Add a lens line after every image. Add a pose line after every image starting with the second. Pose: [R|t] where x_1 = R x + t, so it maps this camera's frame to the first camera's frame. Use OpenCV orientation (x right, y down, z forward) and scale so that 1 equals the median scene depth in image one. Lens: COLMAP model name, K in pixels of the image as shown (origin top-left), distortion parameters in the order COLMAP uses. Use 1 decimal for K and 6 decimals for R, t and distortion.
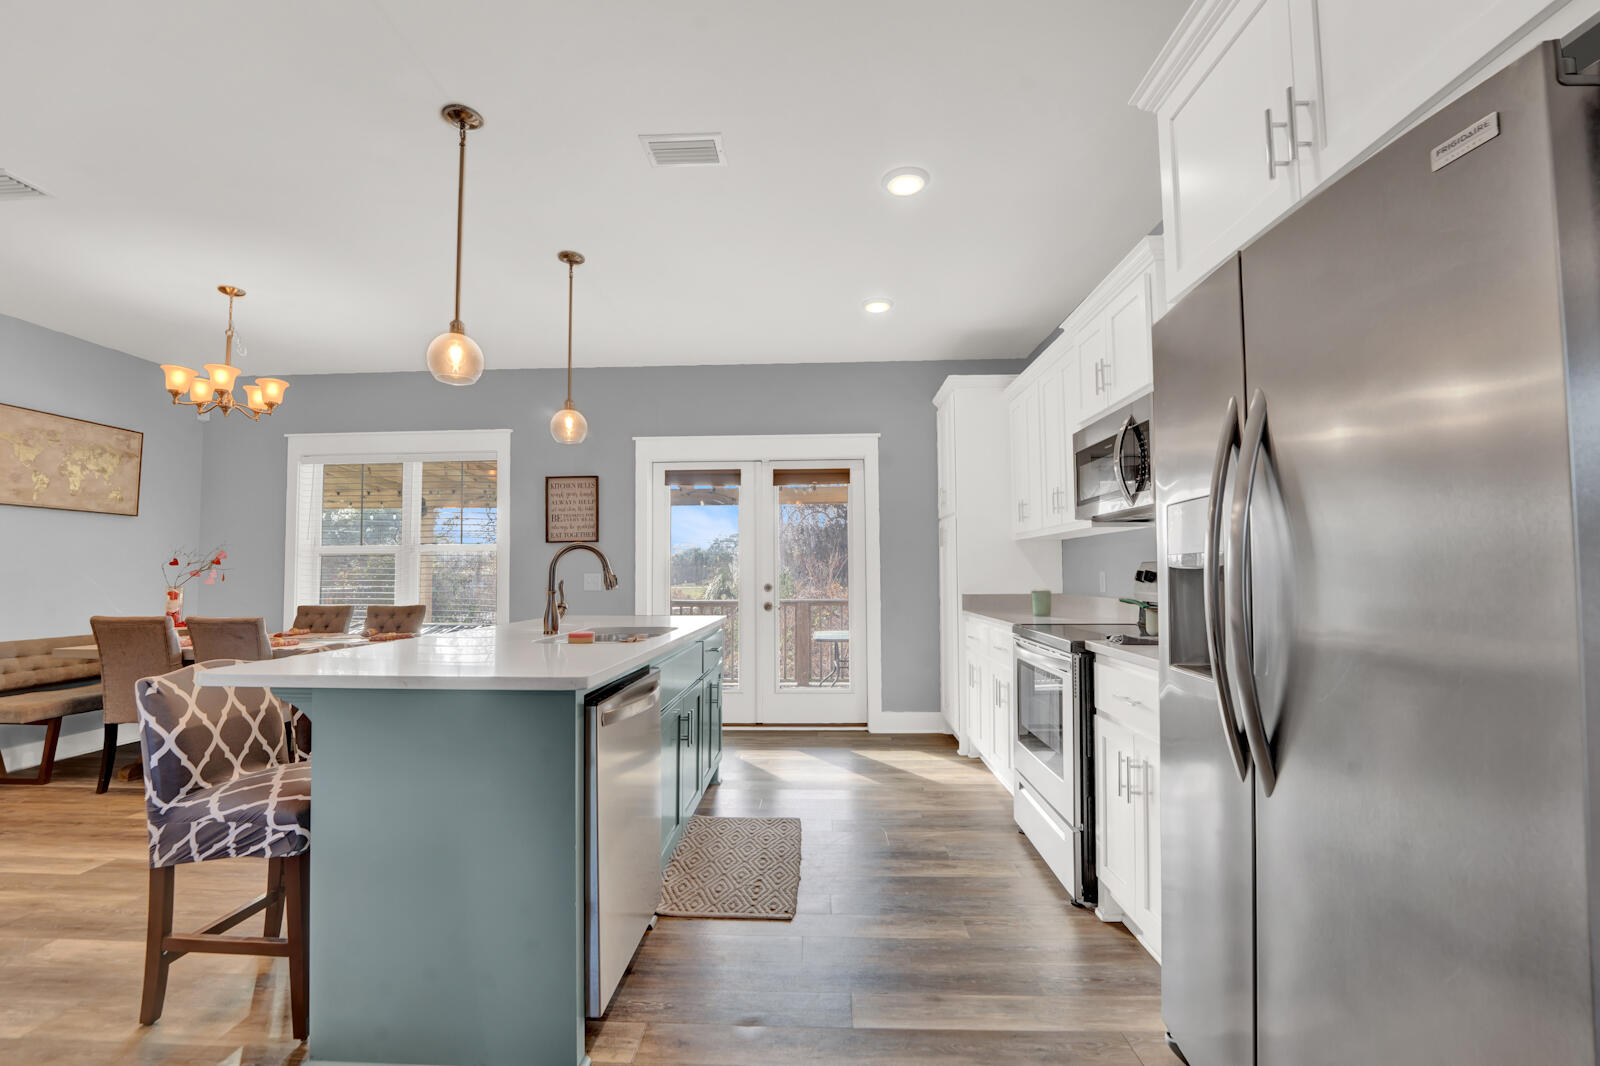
lens RADIAL K [[664.1, 0, 793.1], [0, 664.1, 542.4], [0, 0, 1]] dist [-0.035059, 0.004966]
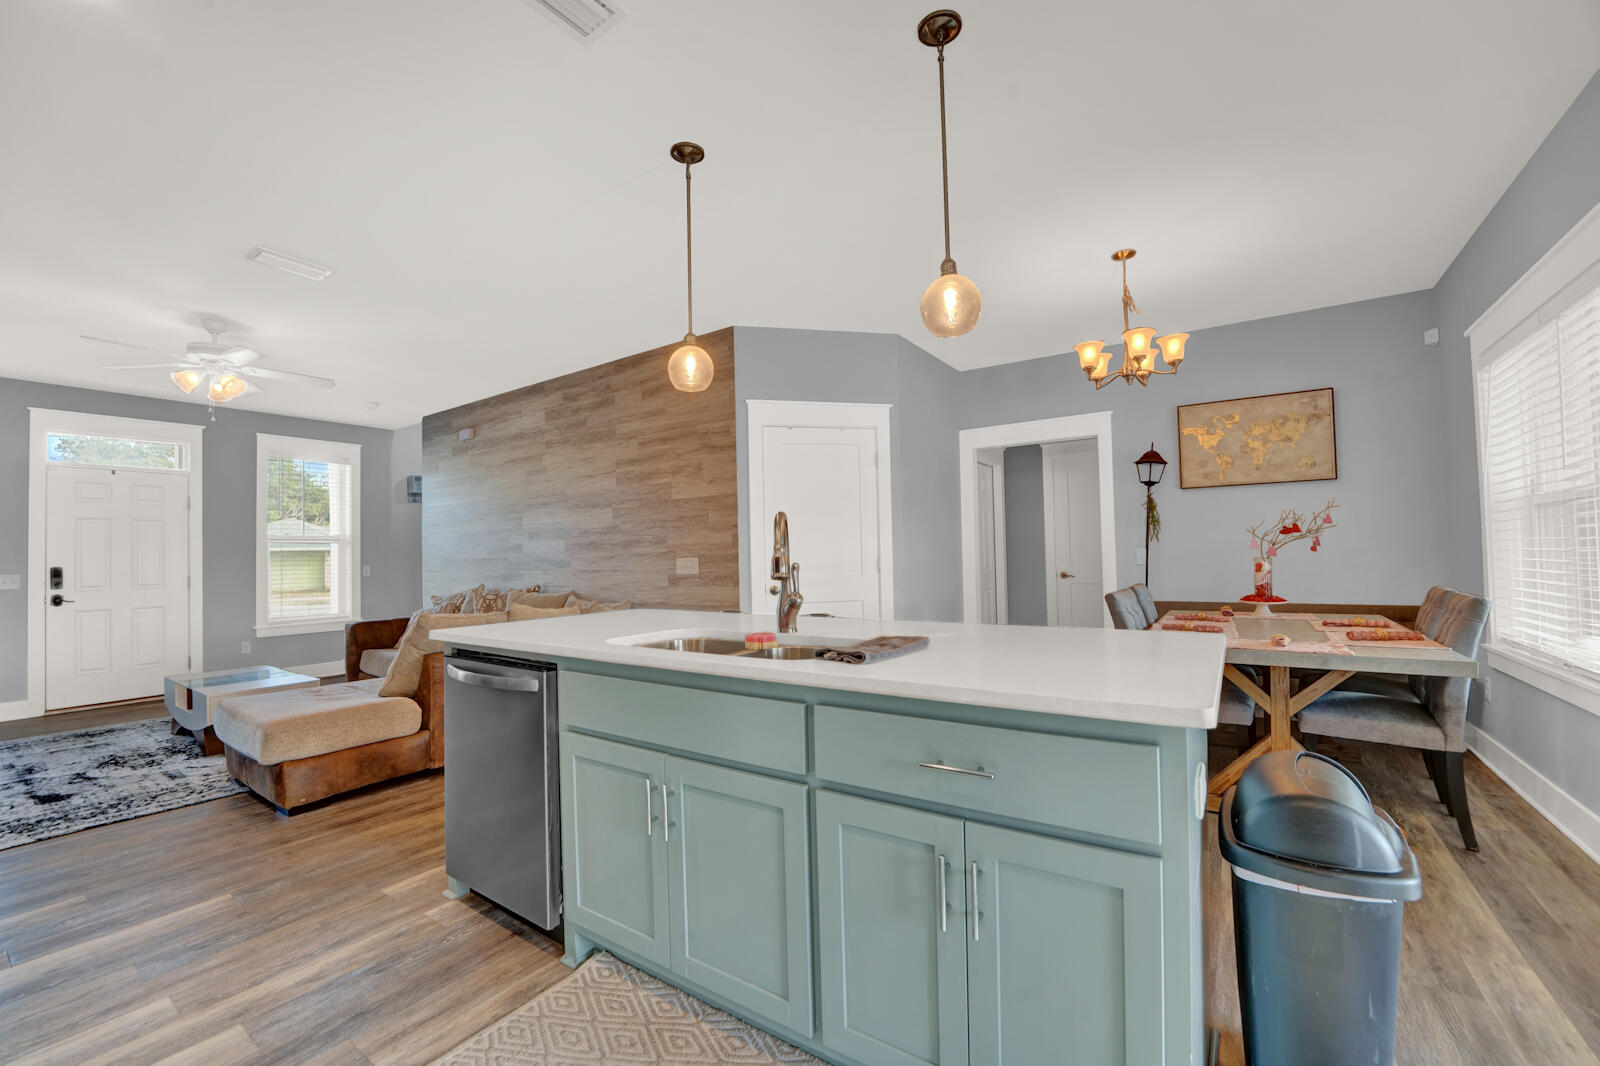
lens RADIAL K [[651.3, 0, 793.5], [0, 651.3, 541.7], [0, 0, 1]] dist [-0.030390, 0.003837]
pose [[-0.538690, -0.000499, -0.842504, 0.220935], [0.064162, 0.997071, -0.041615, 0.049448], [0.840057, -0.076474, -0.537081, 1.122489]]
